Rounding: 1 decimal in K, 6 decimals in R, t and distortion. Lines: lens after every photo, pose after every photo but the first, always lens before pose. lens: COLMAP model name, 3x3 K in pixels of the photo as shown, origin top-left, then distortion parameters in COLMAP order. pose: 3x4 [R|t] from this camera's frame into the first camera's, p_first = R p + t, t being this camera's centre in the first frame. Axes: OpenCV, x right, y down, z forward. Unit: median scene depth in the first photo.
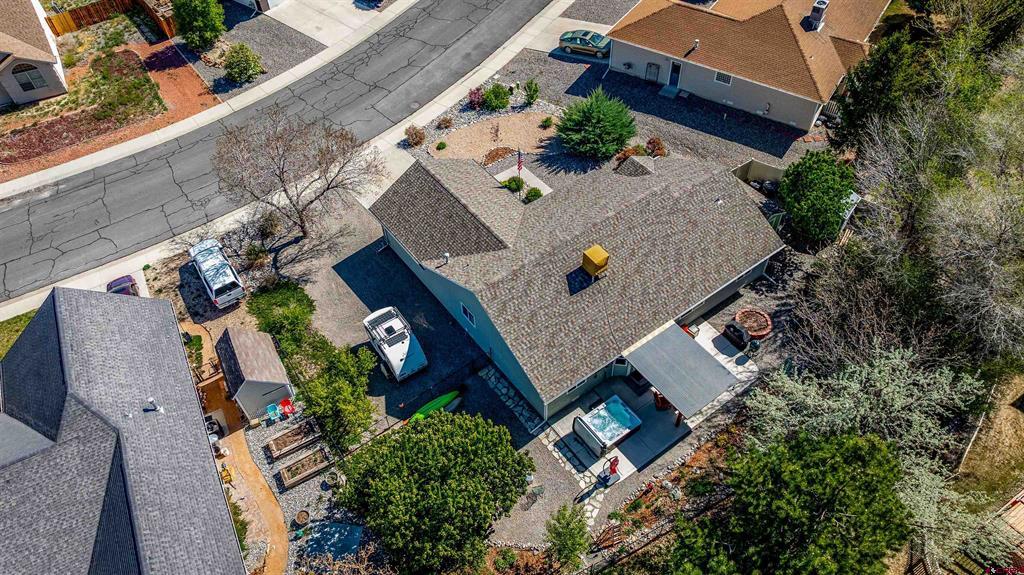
lens RADIAL K [[727.7, 0, 512.0], [0, 727.7, 287.5], [0, 0, 1]] dist [-0.042127, 0.059418]
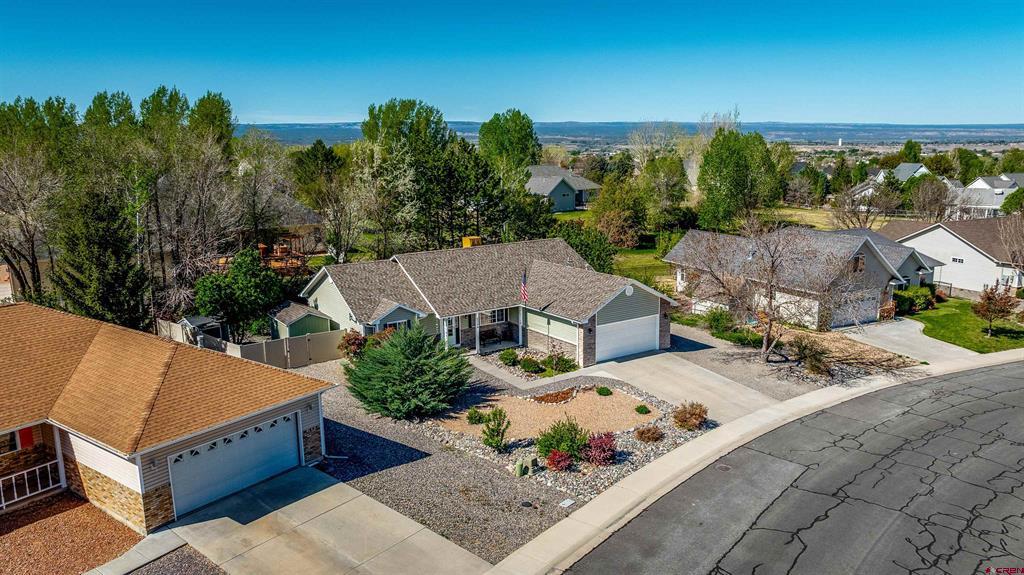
lens RADIAL K [[724.5, 0, 510.5], [0, 724.5, 291.5], [0, 0, 1]] dist [-0.024215, 0.014380]
pose [[-0.998150, 0.035706, 0.049203, -0.016472], [0.060417, 0.492668, 0.868117, -0.924159], [0.006756, 0.869484, -0.493914, 1.387896]]
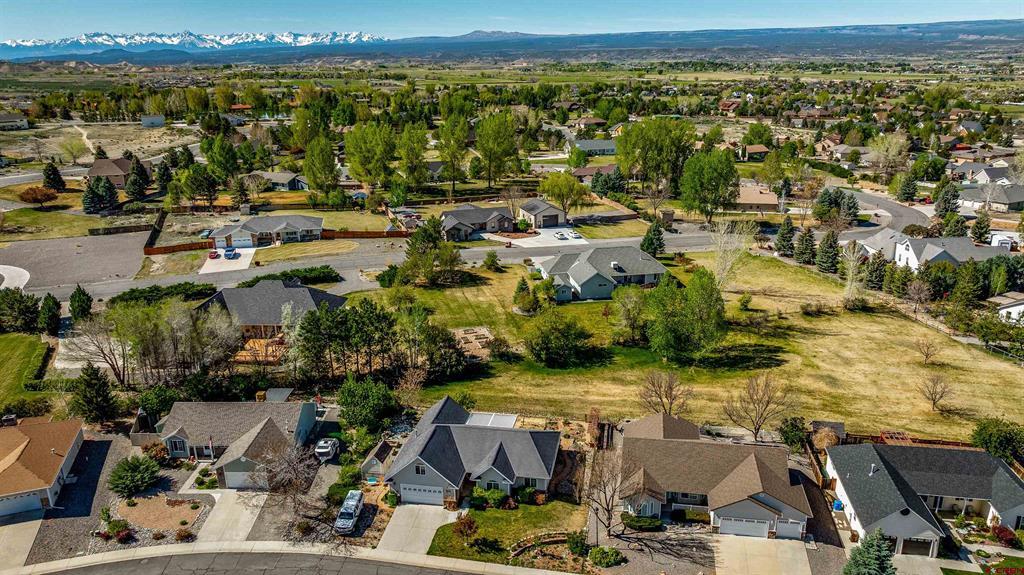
lens RADIAL K [[724.5, 0, 510.5], [0, 724.5, 291.5], [0, 0, 1]] dist [-0.024215, 0.014380]
pose [[-0.787896, -0.148513, 0.597632, -1.630189], [0.489541, 0.437706, 0.754164, -1.347076], [-0.373591, 0.886768, -0.272164, 0.825679]]
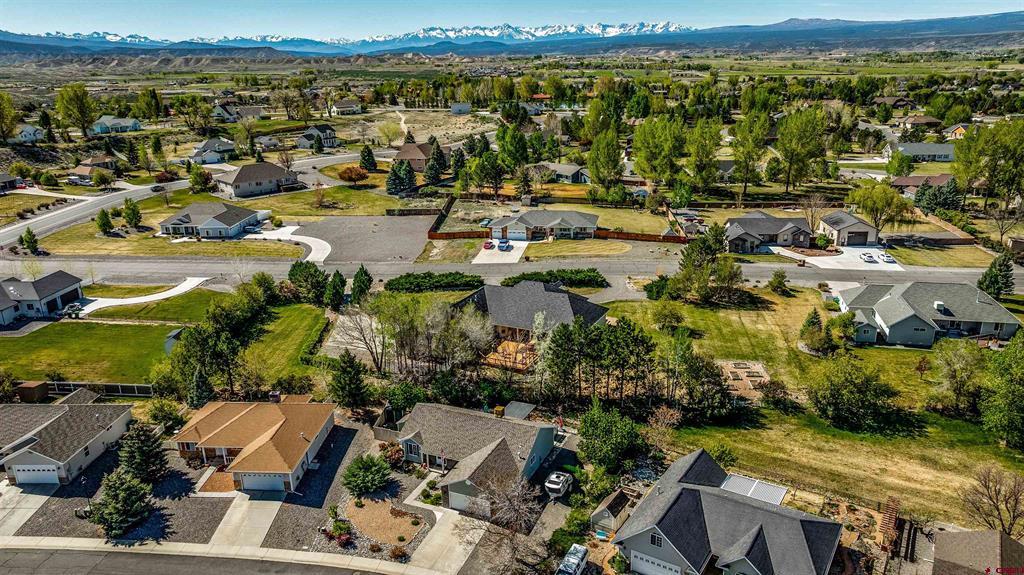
lens RADIAL K [[724.5, 0, 510.5], [0, 724.5, 291.5], [0, 0, 1]] dist [-0.024215, 0.014380]
pose [[-0.489800, -0.230631, 0.840777, -1.450422], [0.683406, 0.497238, 0.534518, -1.185004], [-0.541343, 0.836399, -0.085933, 0.678773]]
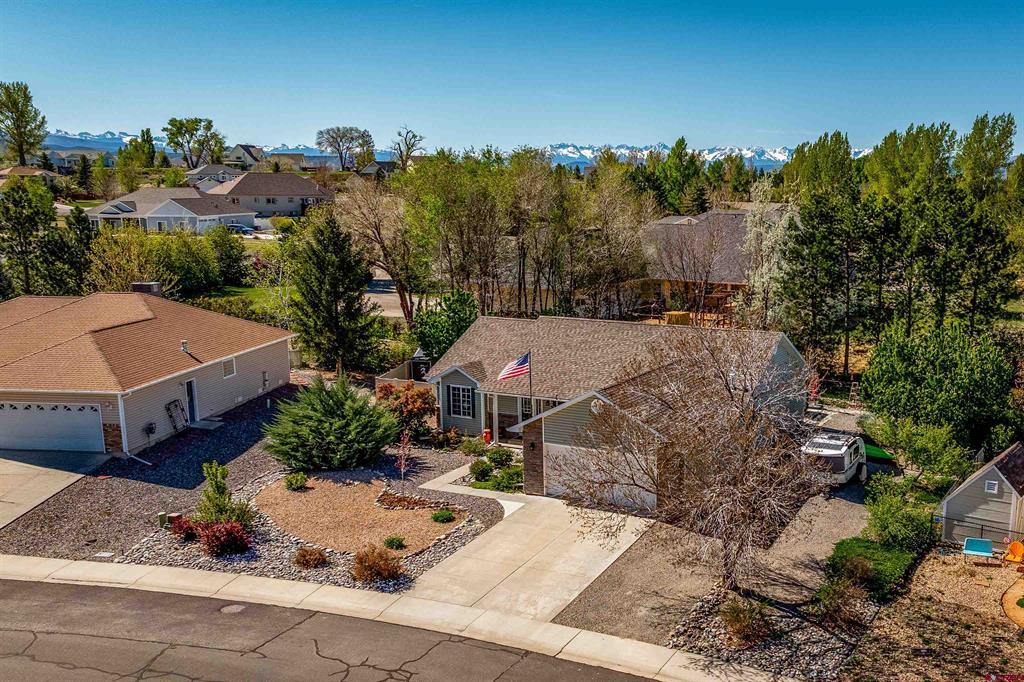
lens RADIAL K [[992.9, 0, 681.7], [0, 992.9, 391.9], [0, 0, 1]] dist [-0.025486, 0.015291]
pose [[-0.504913, -0.151890, 0.849701, -0.837476], [0.654158, 0.574909, 0.491485, -0.512486], [-0.563152, 0.803996, -0.190919, 1.060018]]
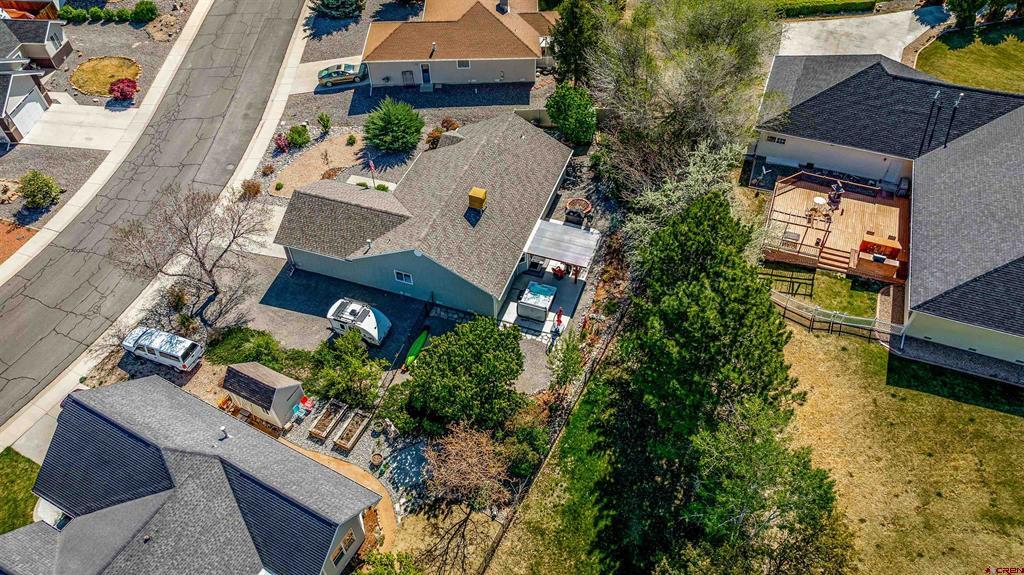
lens RADIAL K [[724.5, 0, 510.5], [0, 724.5, 291.5], [0, 0, 1]] dist [-0.024215, 0.014380]
pose [[0.829801, -0.401808, 0.387272, -0.346096], [0.419253, 0.906870, 0.042582, 0.072315], [-0.368315, 0.127030, 0.920982, -0.208016]]
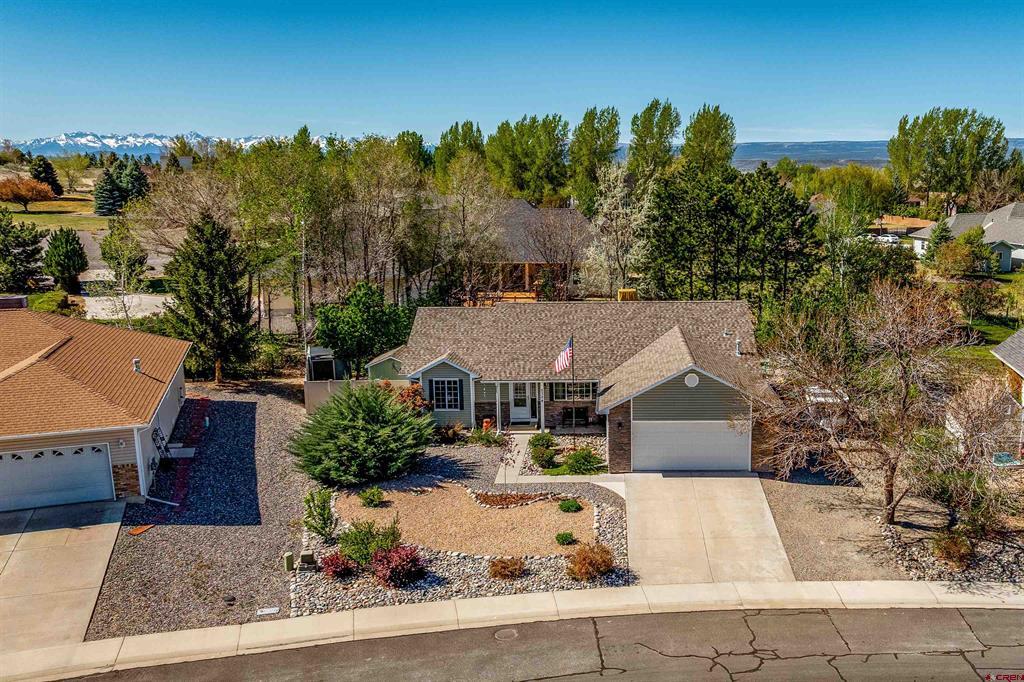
lens RADIAL K [[906.0, 0, 629.6], [0, 906.0, 344.8], [0, 0, 1]] dist [-0.017534, 0.003876]
pose [[-0.813080, -0.077071, 0.577027, -0.523653], [0.456856, 0.529853, 0.714520, -0.753889], [-0.360809, 0.844580, -0.395603, 1.257583]]
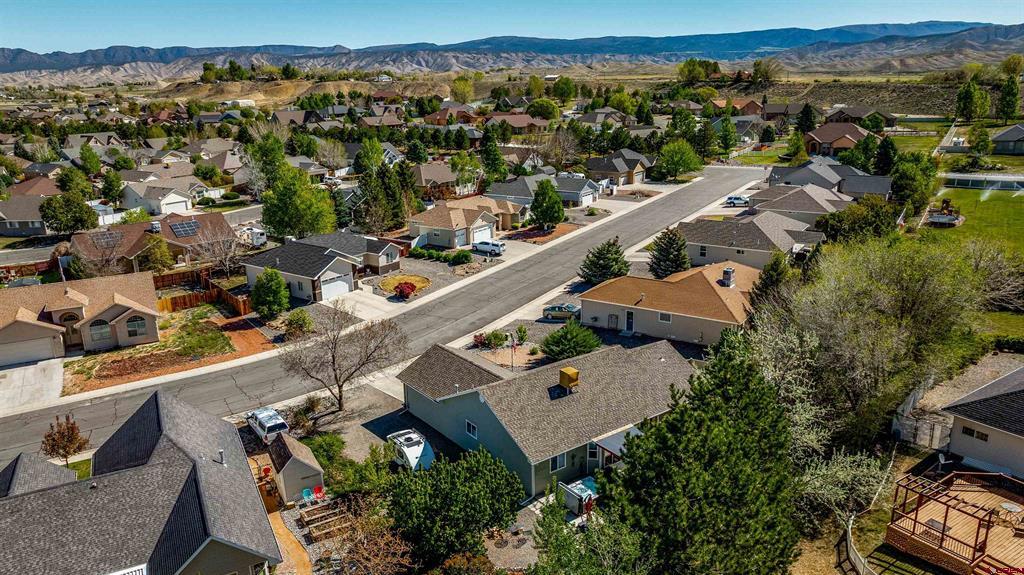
lens RADIAL K [[724.5, 0, 510.5], [0, 724.5, 291.5], [0, 0, 1]] dist [-0.024215, 0.014380]
pose [[0.999951, 0.008238, 0.005427, -0.001002], [-0.003964, 0.839274, -0.543694, 0.440310], [-0.009034, 0.543646, 0.839266, -0.158395]]
